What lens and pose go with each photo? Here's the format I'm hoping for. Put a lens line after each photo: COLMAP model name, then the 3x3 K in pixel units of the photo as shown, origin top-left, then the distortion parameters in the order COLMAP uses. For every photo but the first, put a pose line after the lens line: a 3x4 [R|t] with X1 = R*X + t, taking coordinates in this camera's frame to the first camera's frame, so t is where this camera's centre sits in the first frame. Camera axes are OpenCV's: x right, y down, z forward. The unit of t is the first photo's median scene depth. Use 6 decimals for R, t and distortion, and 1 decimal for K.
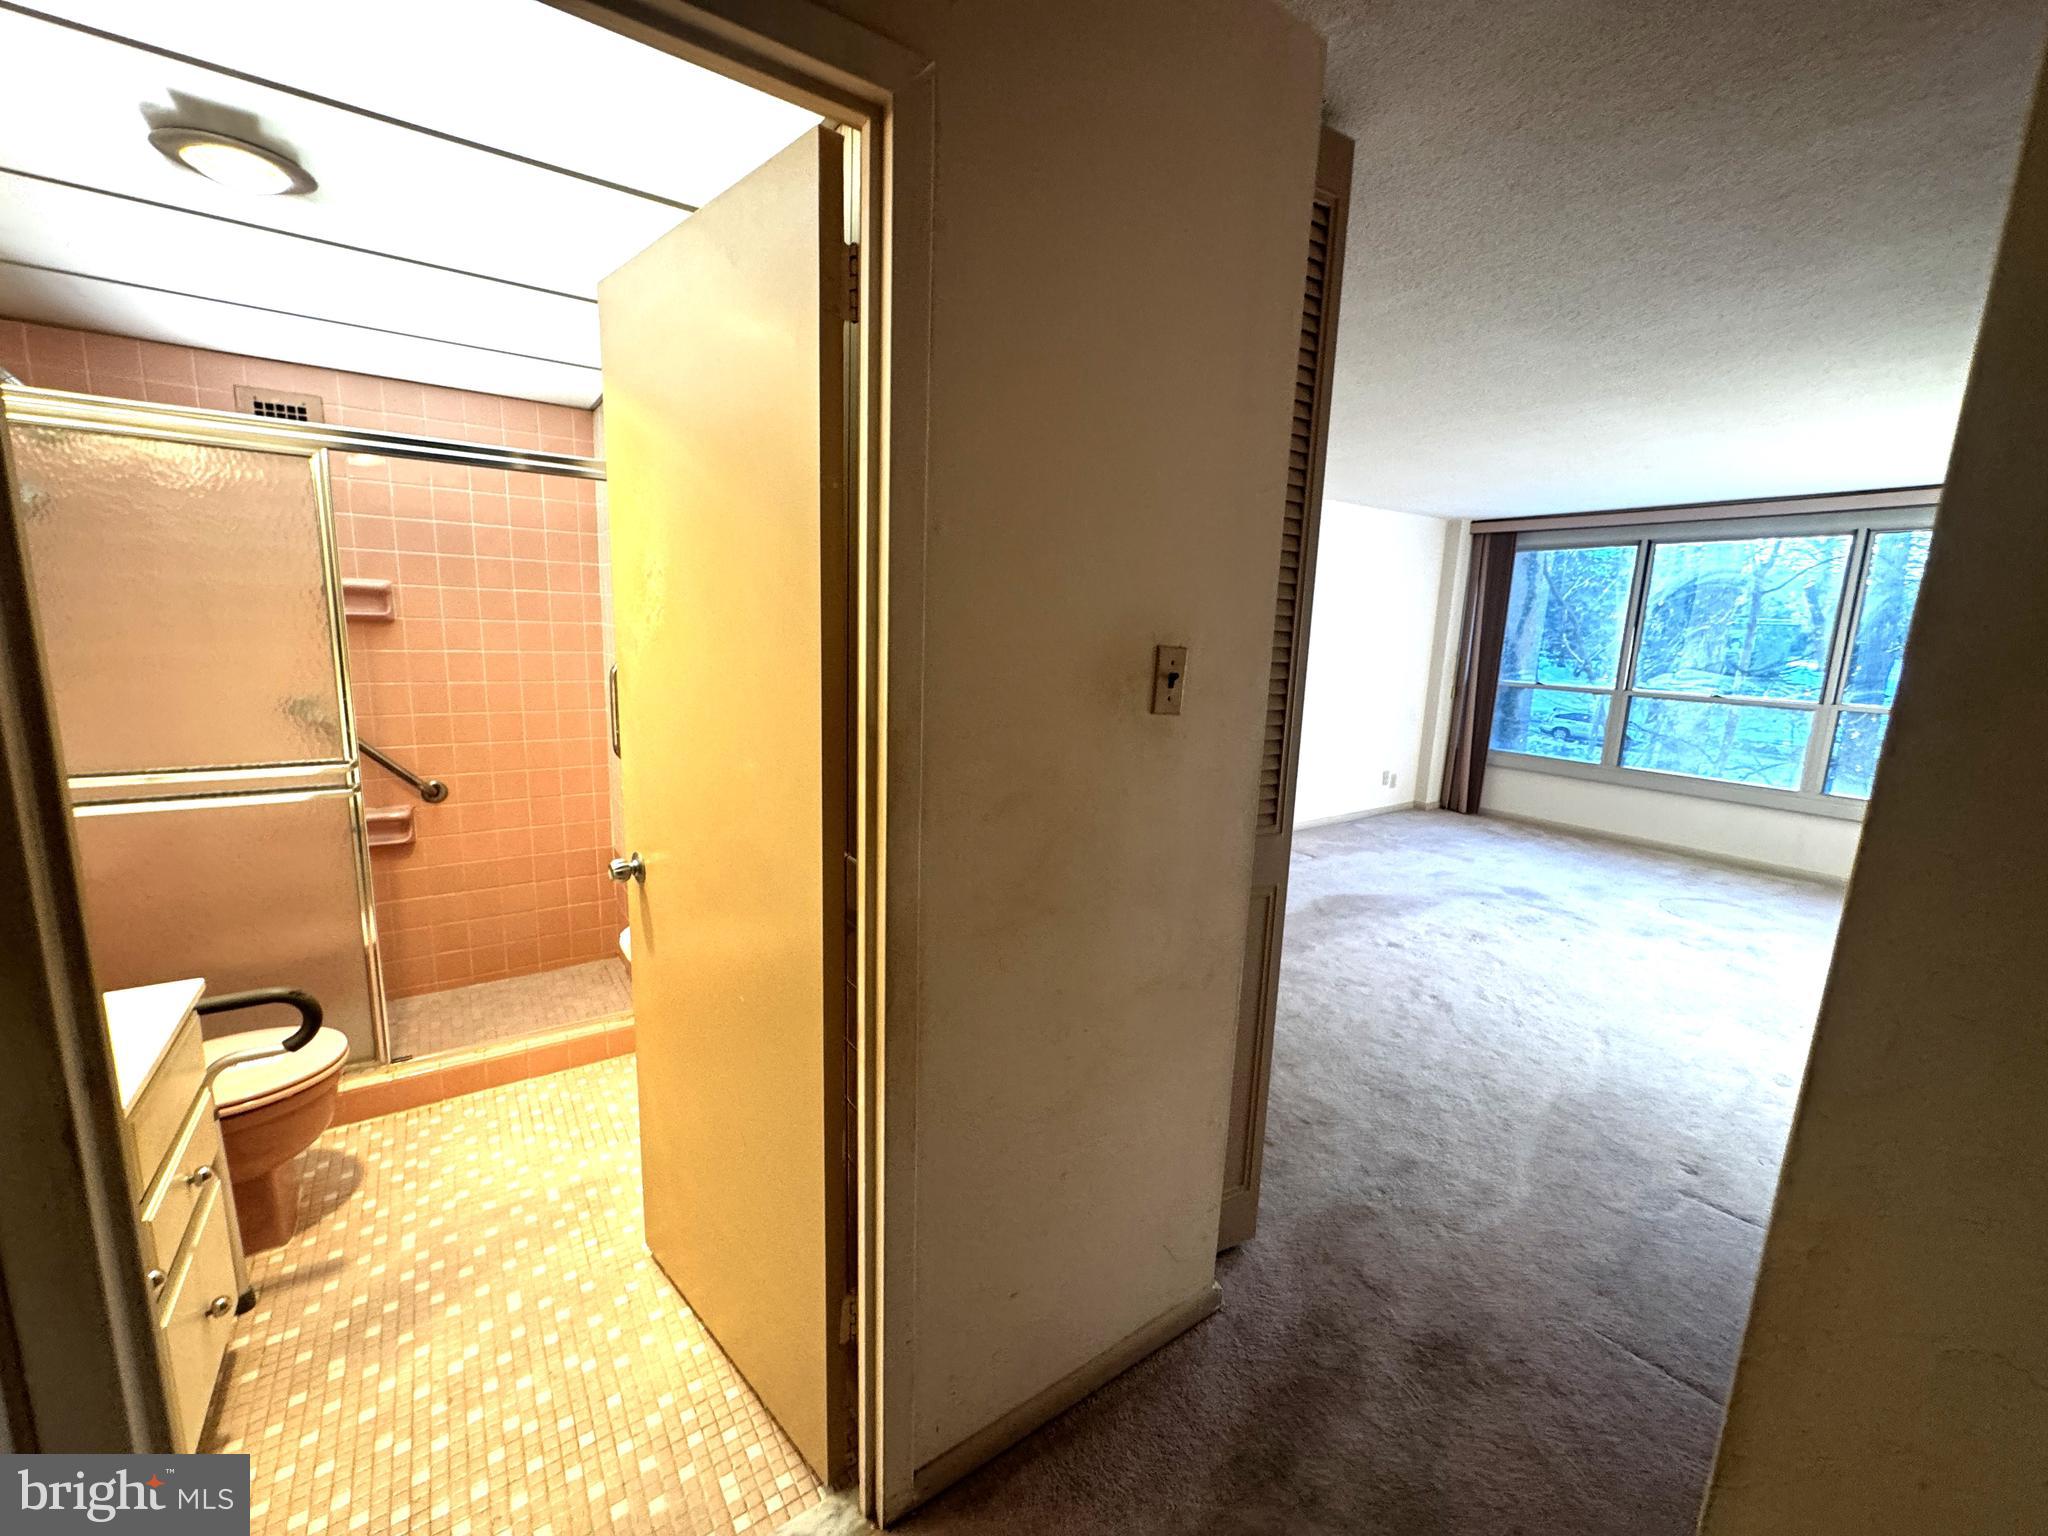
lens RADIAL K [[819.4, 0, 1022.6], [0, 819.4, 772.6], [0, 0, 1]] dist [-0.001695, -0.000032]
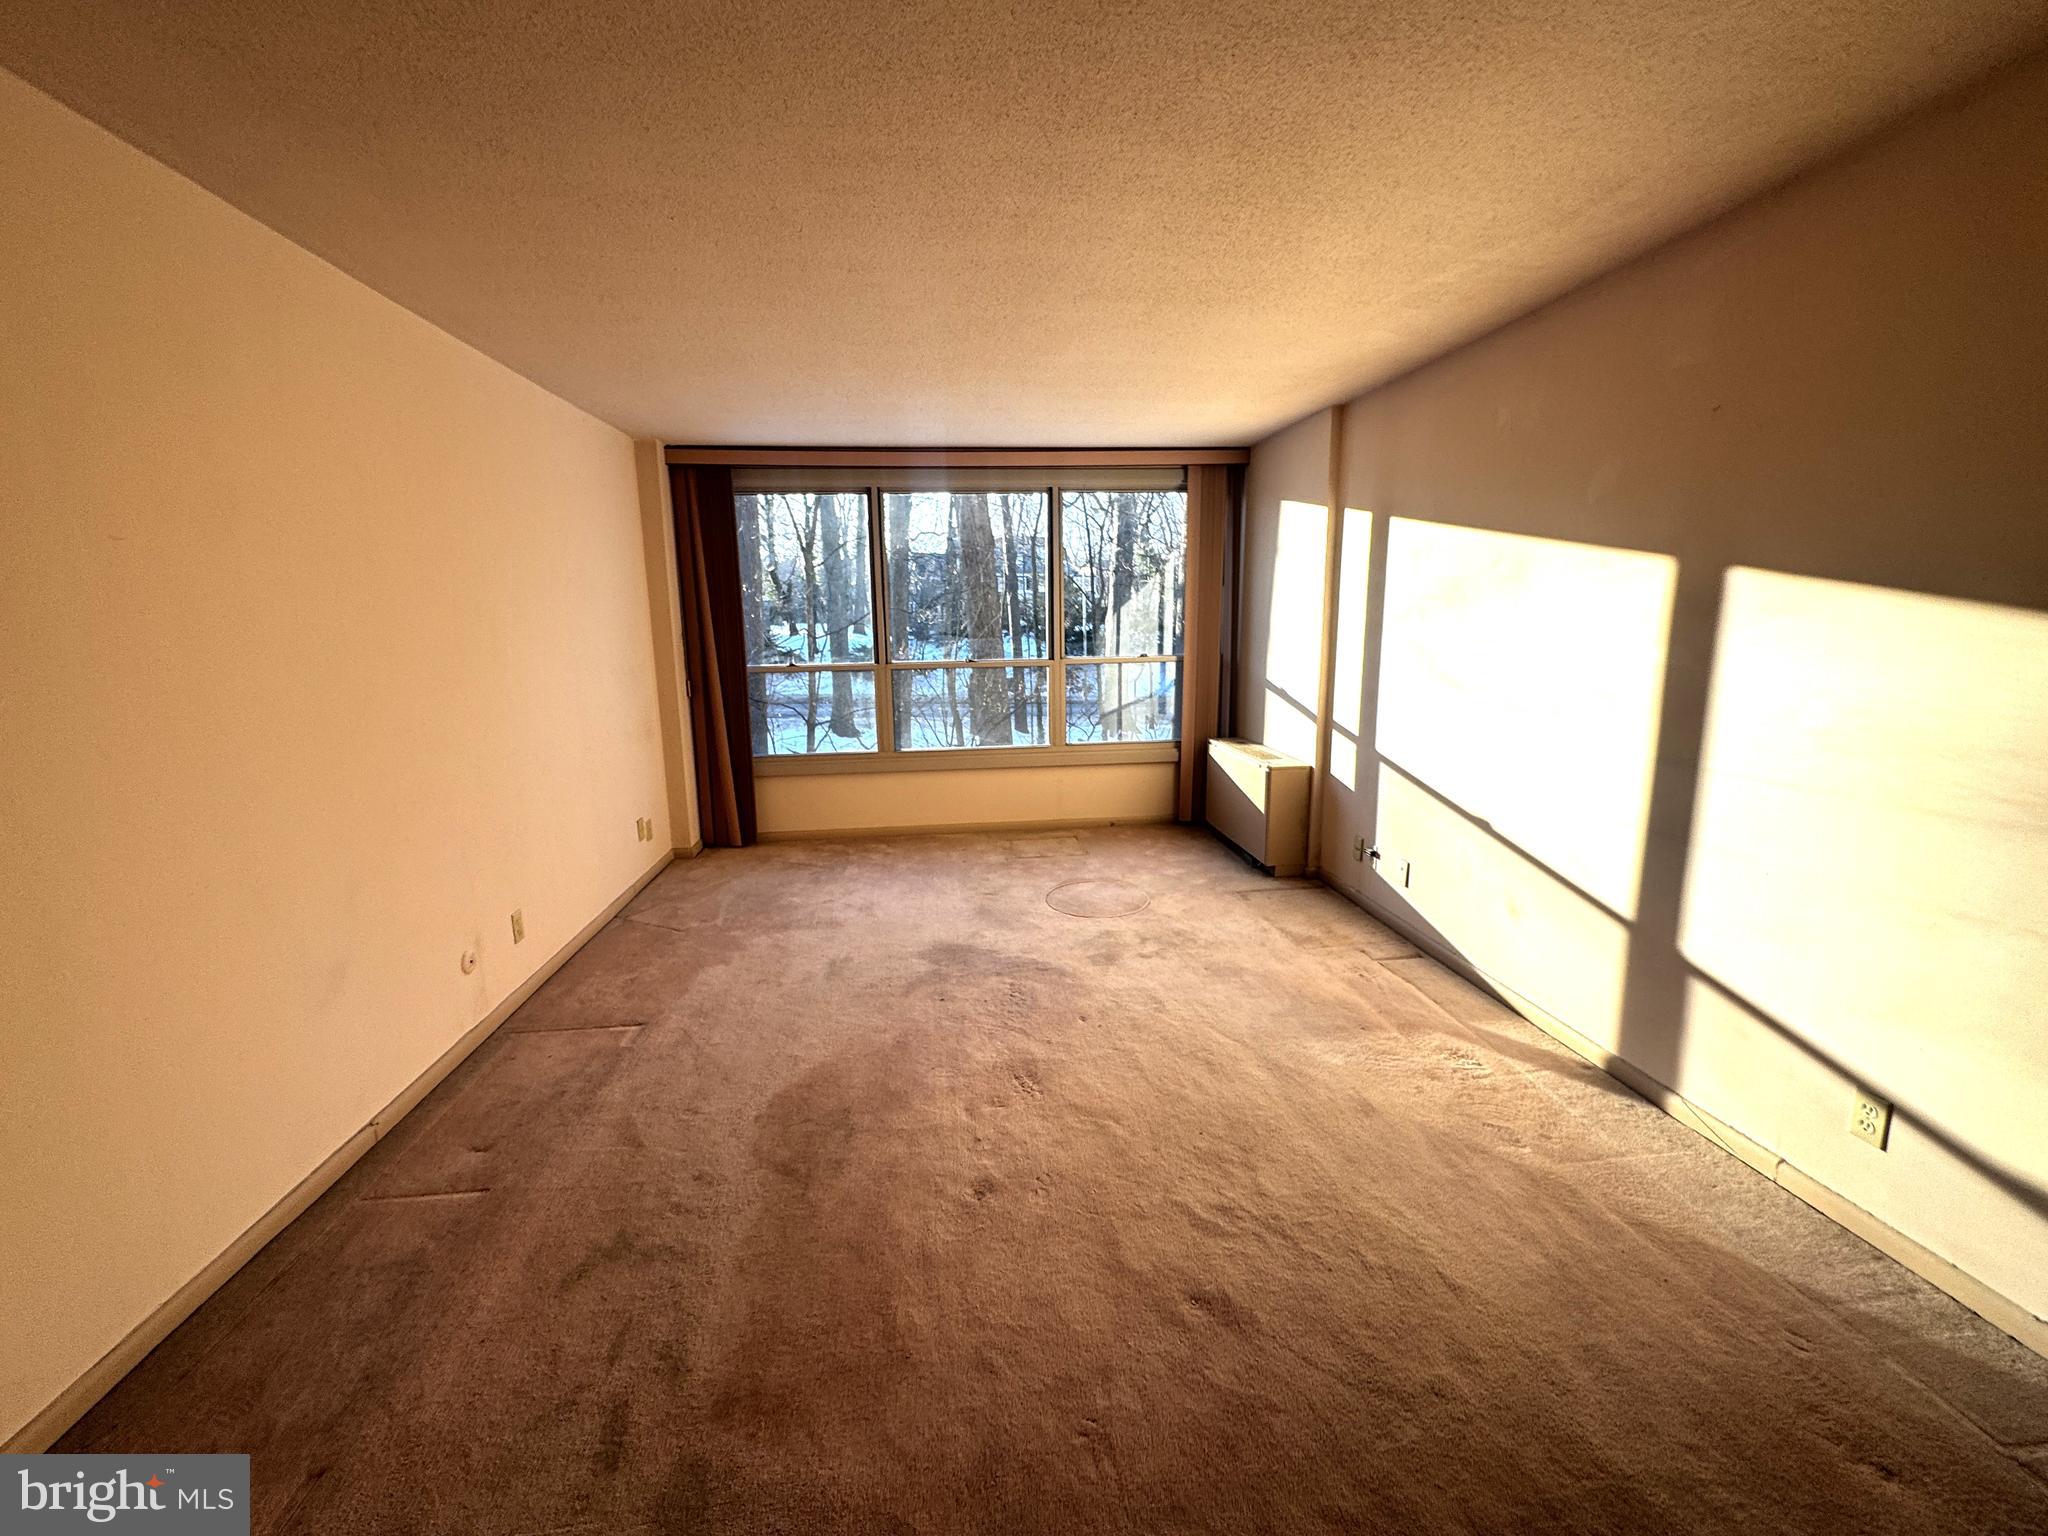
lens RADIAL K [[819.4, 0, 1026.8], [0, 819.4, 763.4], [0, 0, 1]] dist [-0.001695, -0.000032]
pose [[0.479989, -0.197088, 0.854849, 0.054696], [0.188452, 0.974853, 0.118942, -0.085226], [-0.856794, 0.104007, 0.505060, 0.522542]]
